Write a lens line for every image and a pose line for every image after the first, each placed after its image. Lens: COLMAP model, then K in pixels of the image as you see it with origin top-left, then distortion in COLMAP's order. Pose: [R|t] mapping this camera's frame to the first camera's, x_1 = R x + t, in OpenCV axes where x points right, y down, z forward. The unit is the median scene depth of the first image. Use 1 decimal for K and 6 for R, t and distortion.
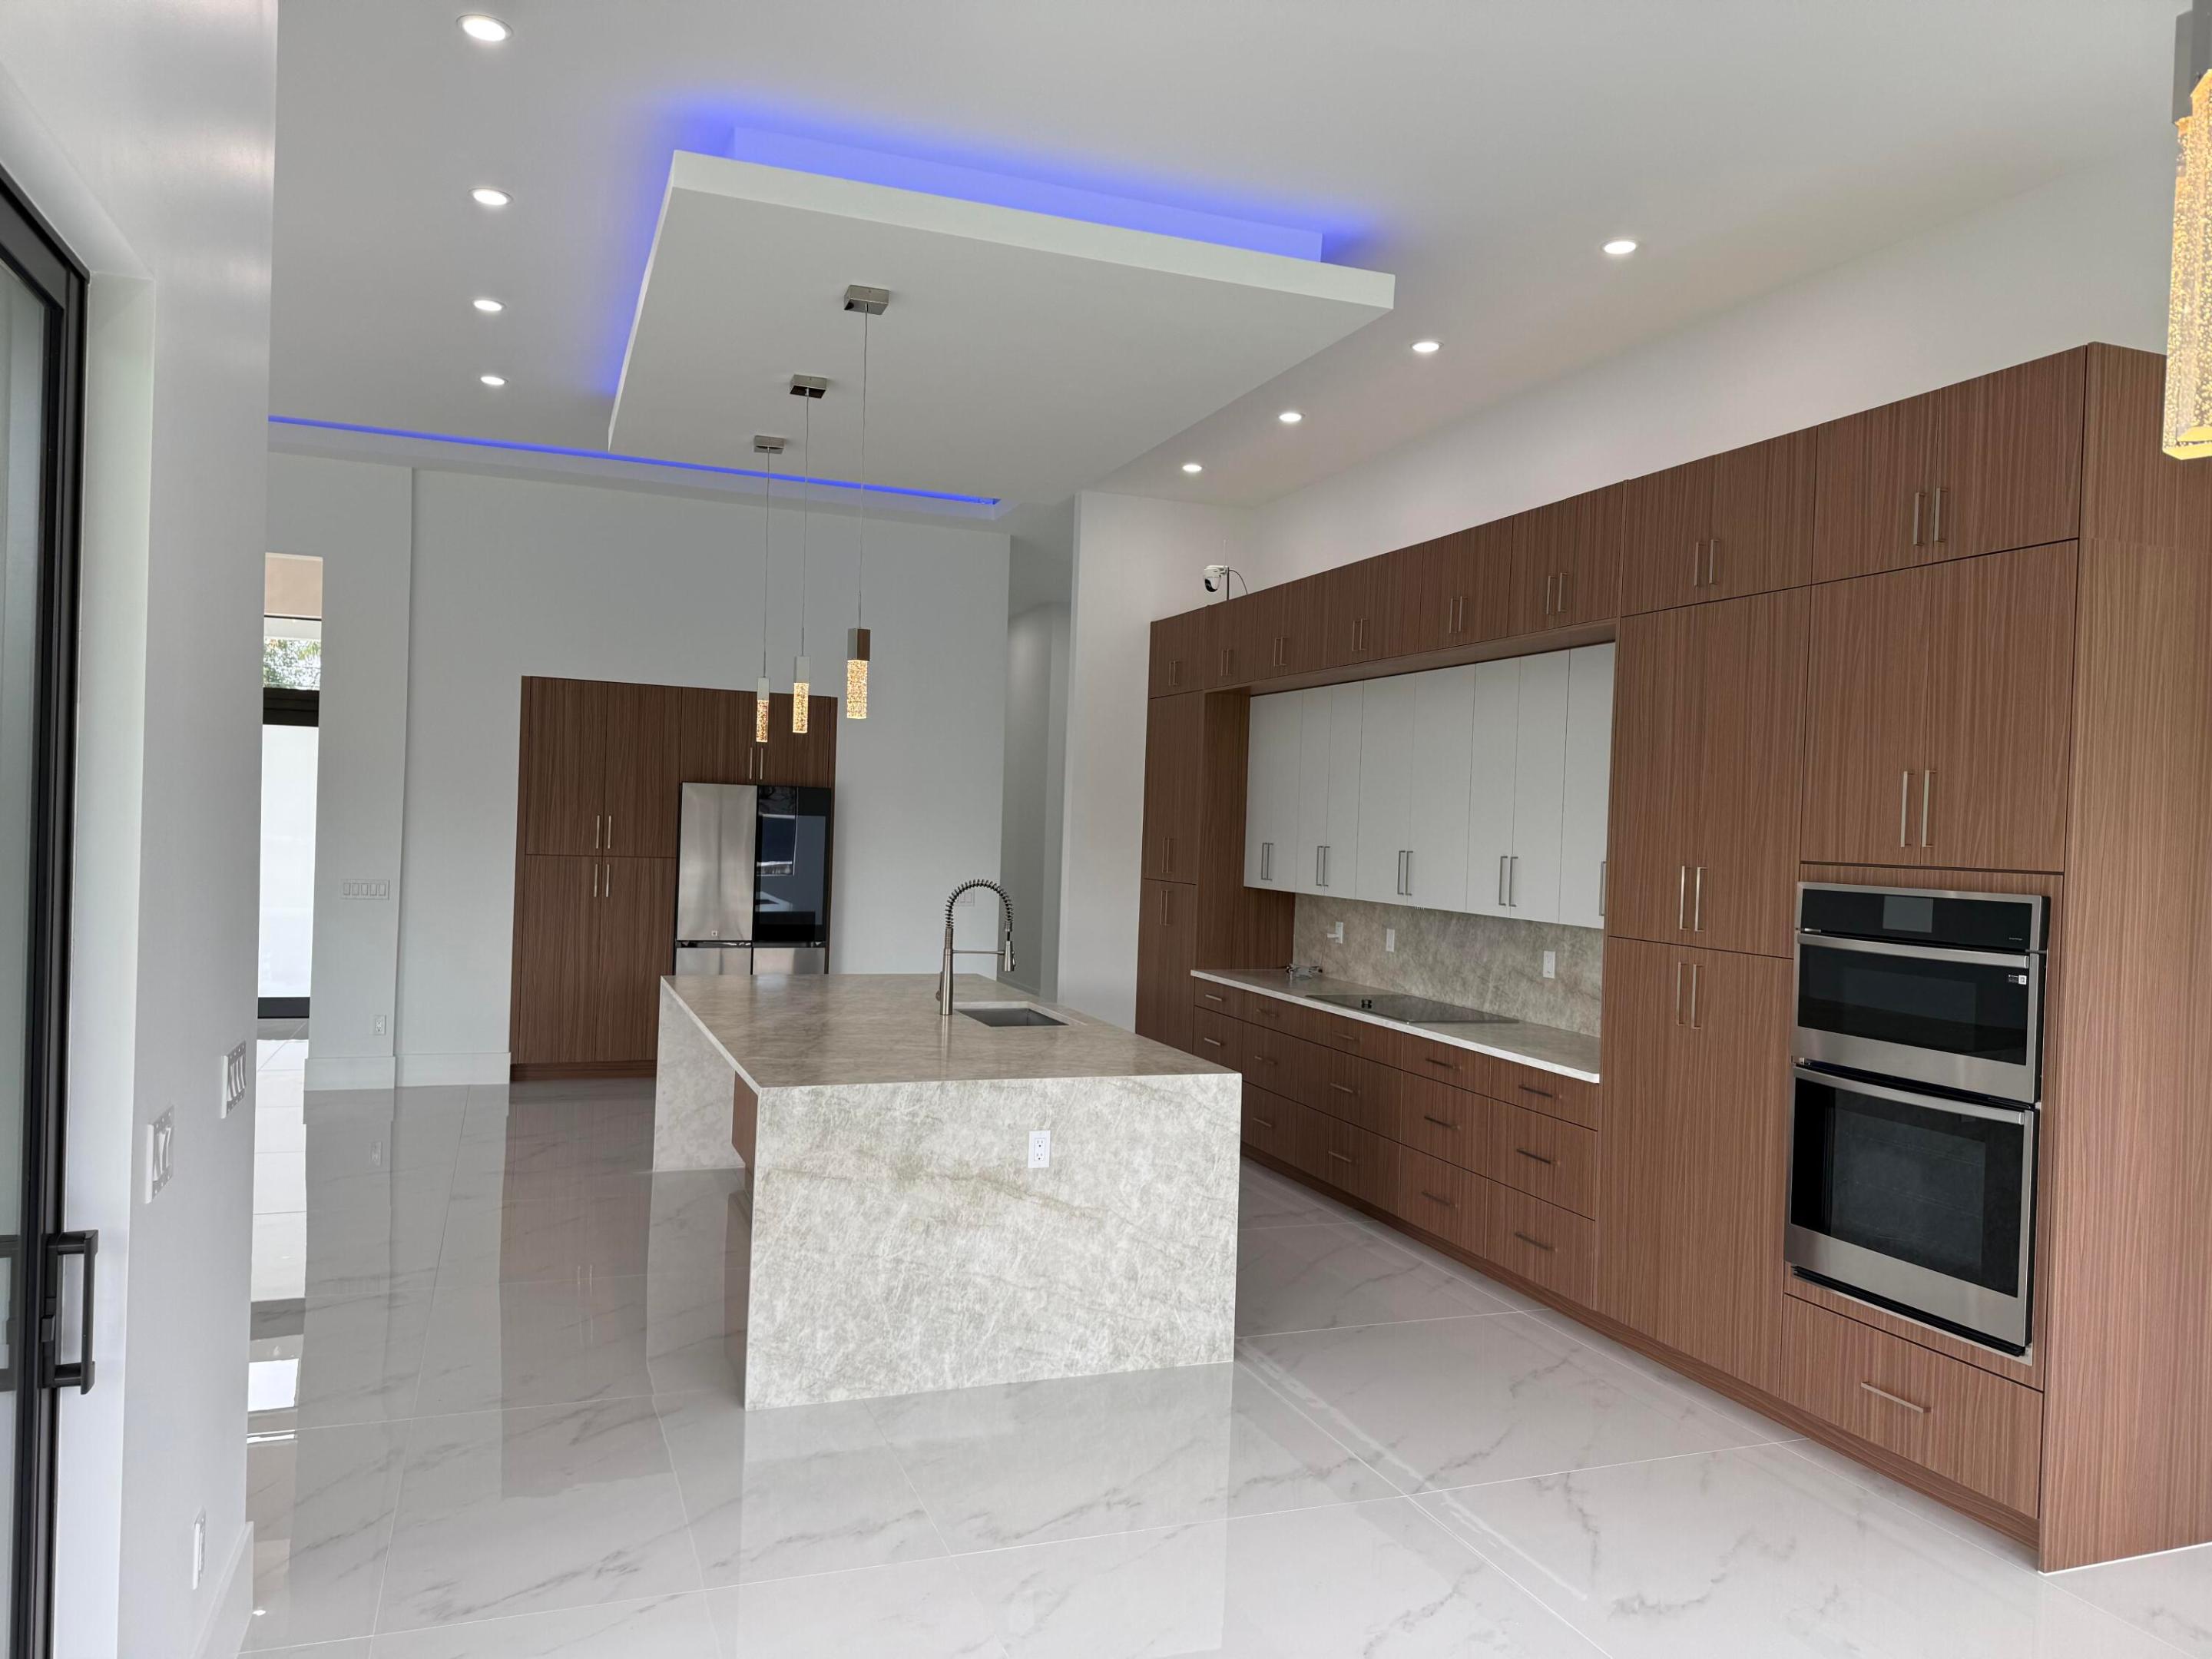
lens RADIAL K [[1532.3, 0, 1110.5], [0, 1532.3, 844.3], [0, 0, 1]] dist [0.038707, -0.022429]
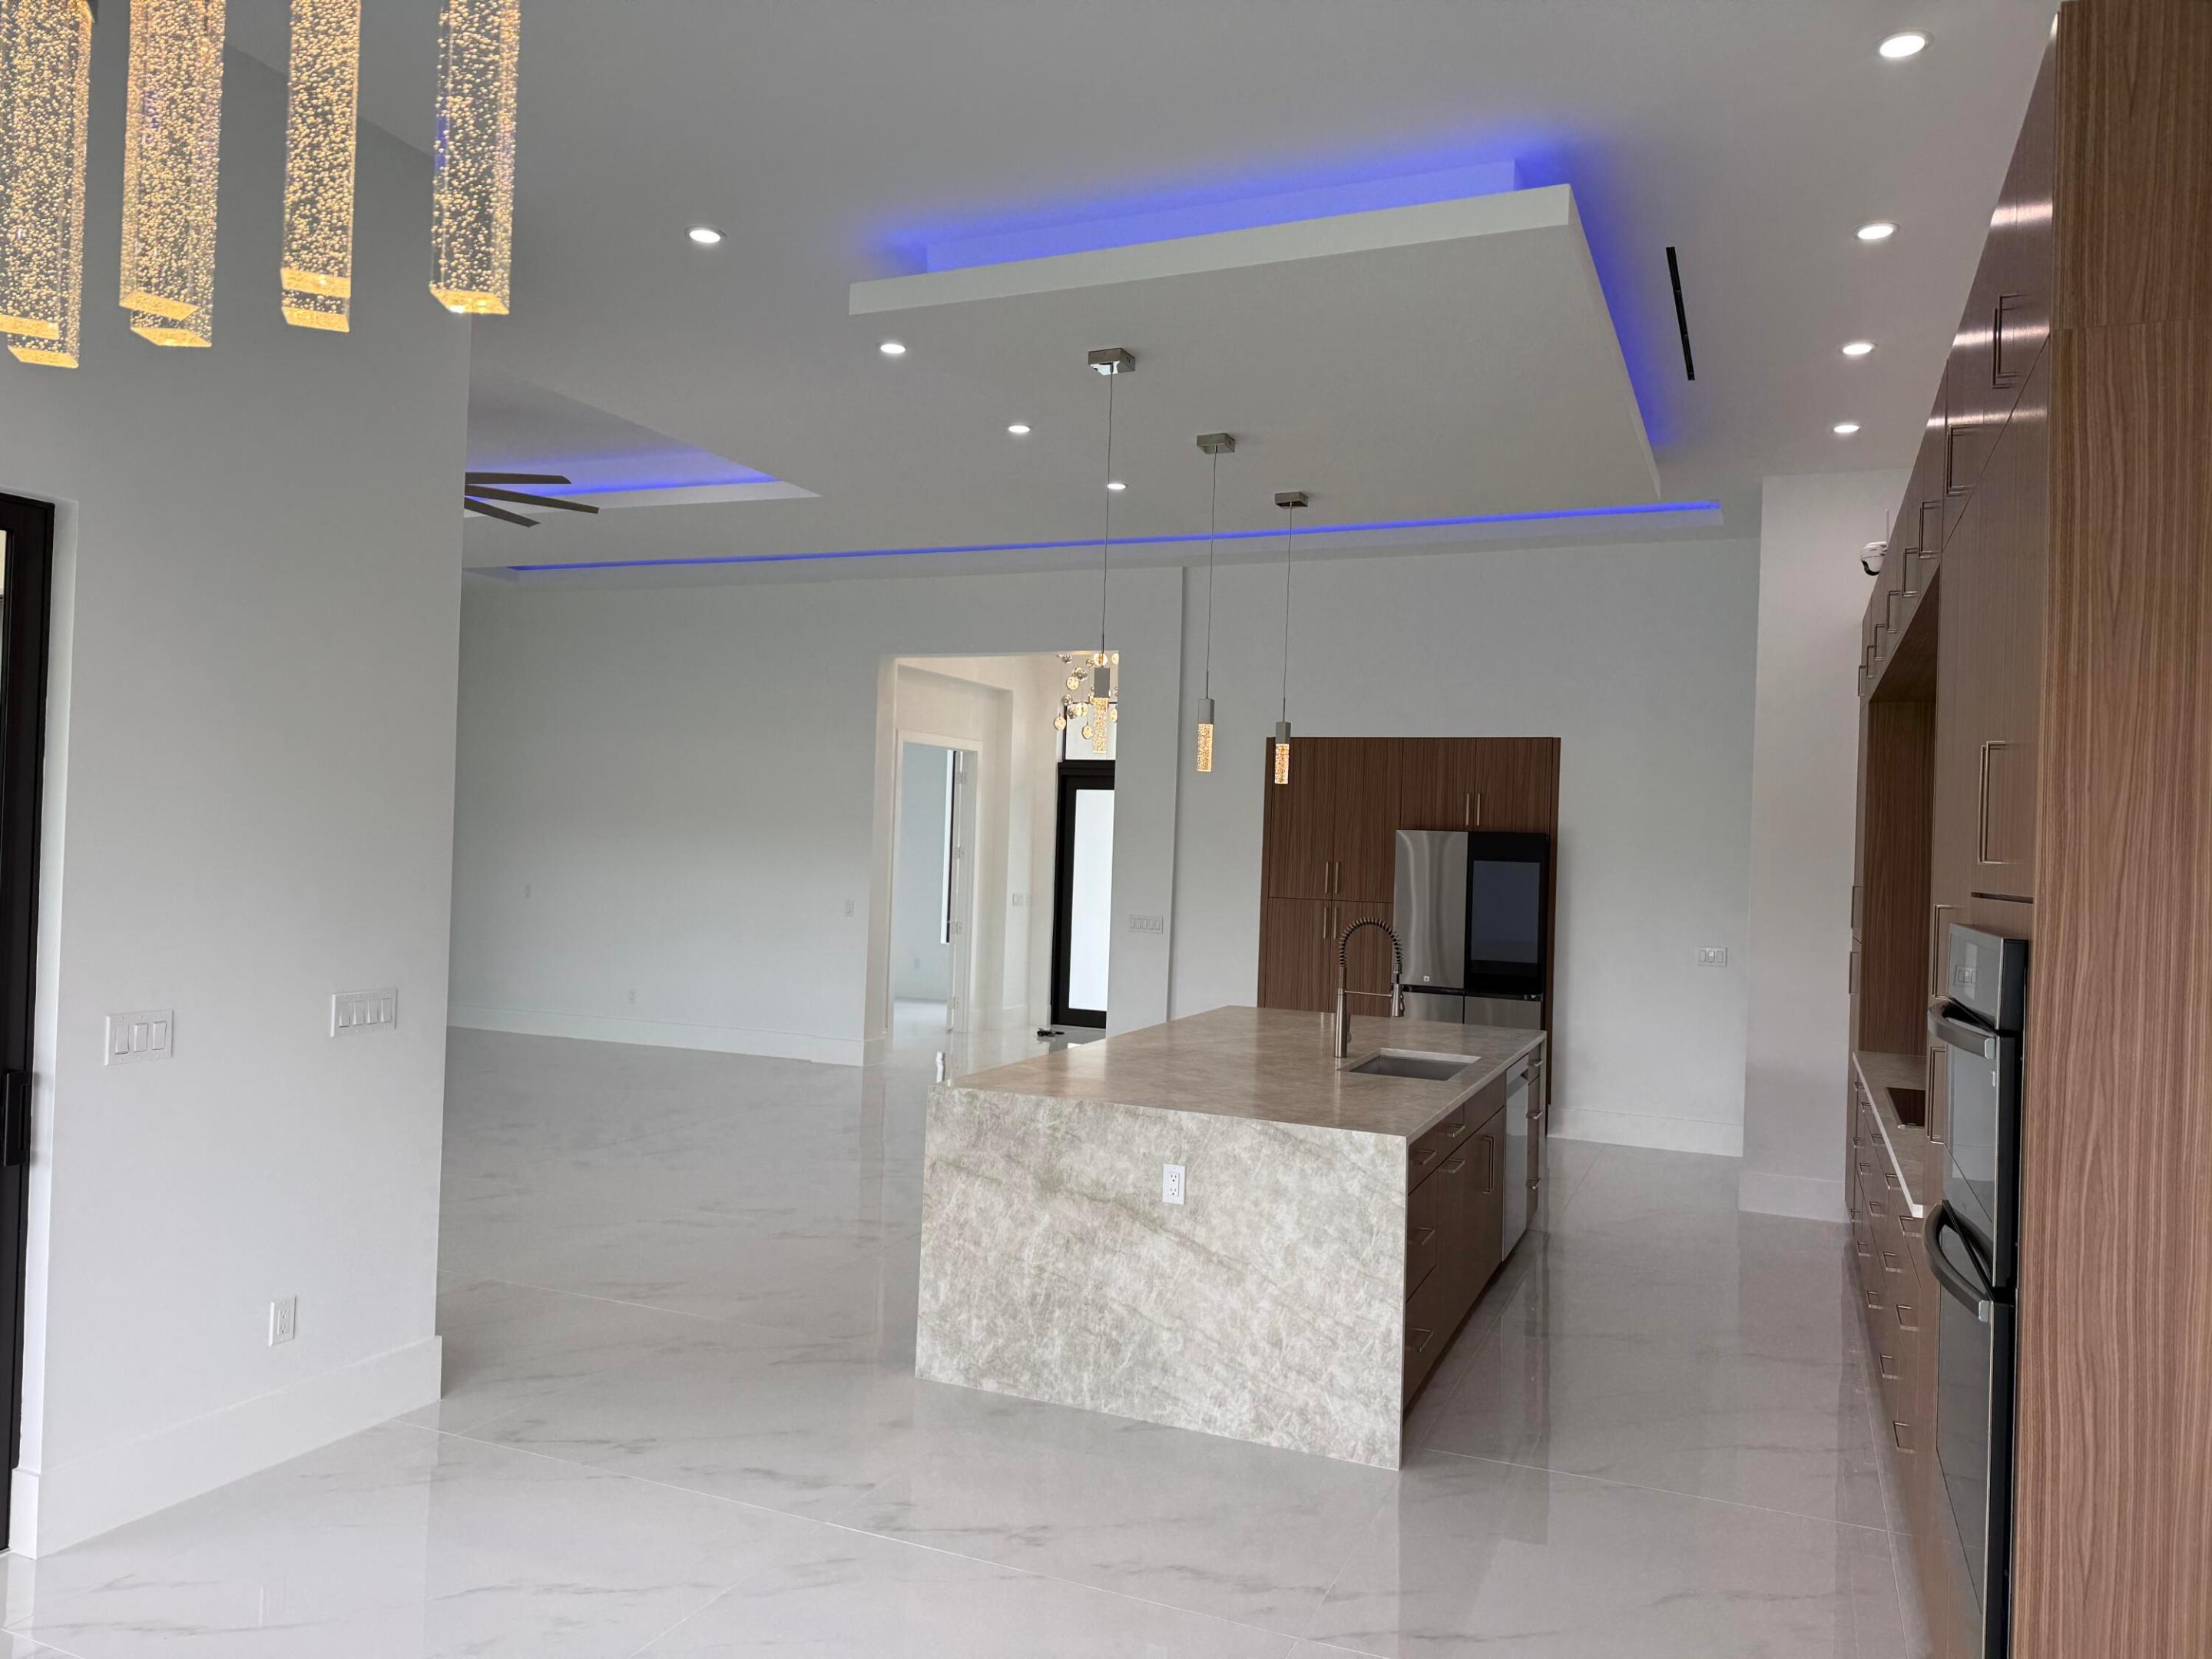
lens RADIAL K [[1532.3, 0, 1115.2], [0, 1532.3, 826.7], [0, 0, 1]] dist [0.038707, -0.022429]
pose [[0.711335, -0.020258, -0.702561, 0.612030], [-0.018382, 0.998706, -0.047409, 0.019495], [0.702612, 0.046639, 0.710043, 0.272147]]
